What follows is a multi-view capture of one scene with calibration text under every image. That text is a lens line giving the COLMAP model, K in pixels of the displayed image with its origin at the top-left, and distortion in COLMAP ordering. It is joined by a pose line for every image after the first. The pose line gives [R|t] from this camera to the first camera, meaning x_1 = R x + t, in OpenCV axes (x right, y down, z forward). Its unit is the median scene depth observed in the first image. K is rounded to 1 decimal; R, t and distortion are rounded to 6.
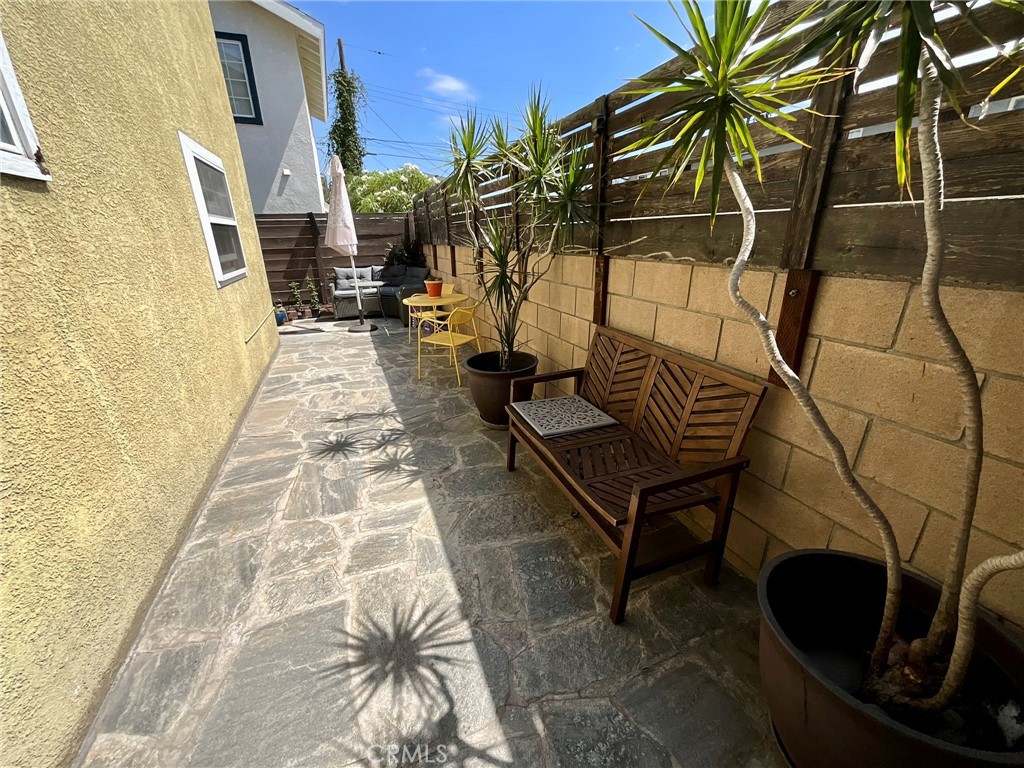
lens RADIAL K [[416.0, 0, 510.3], [0, 416.0, 386.0], [0, 0, 1]] dist [0.004496, 0.001095]
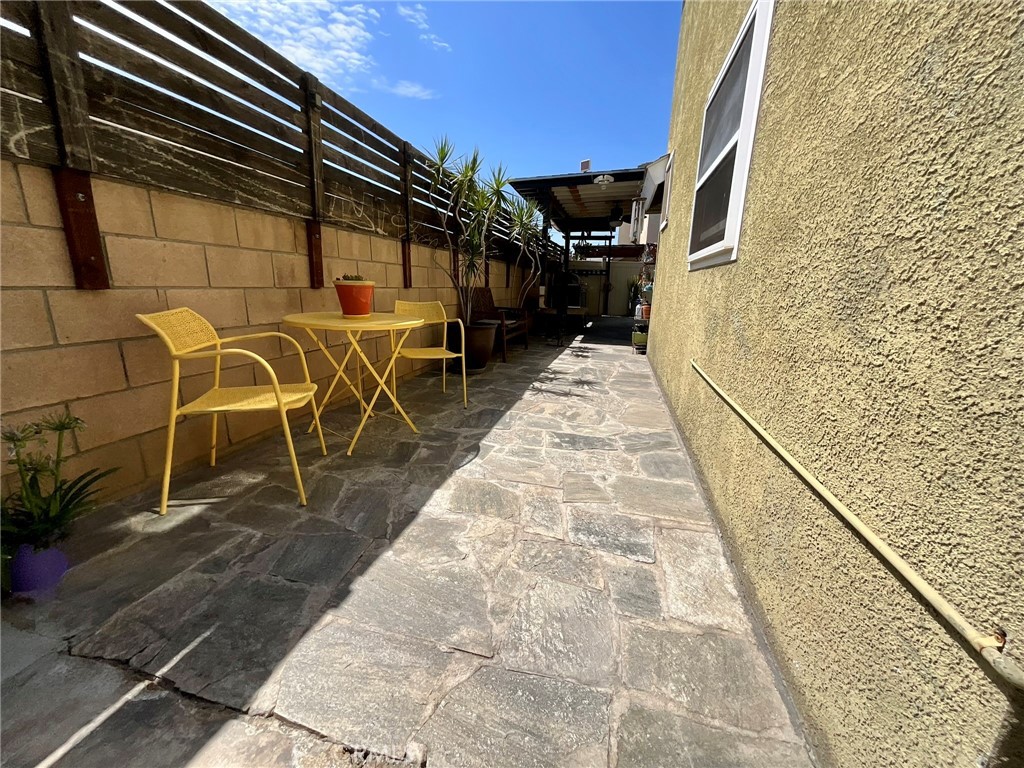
lens RADIAL K [[416.0, 0, 509.1], [0, 416.0, 384.6], [0, 0, 1]] dist [0.004496, 0.001095]
pose [[-0.809905, -0.141313, 0.569284, -0.687811], [0.192921, 0.852373, 0.486048, -0.390537], [-0.553927, 0.503479, -0.663079, 1.413278]]
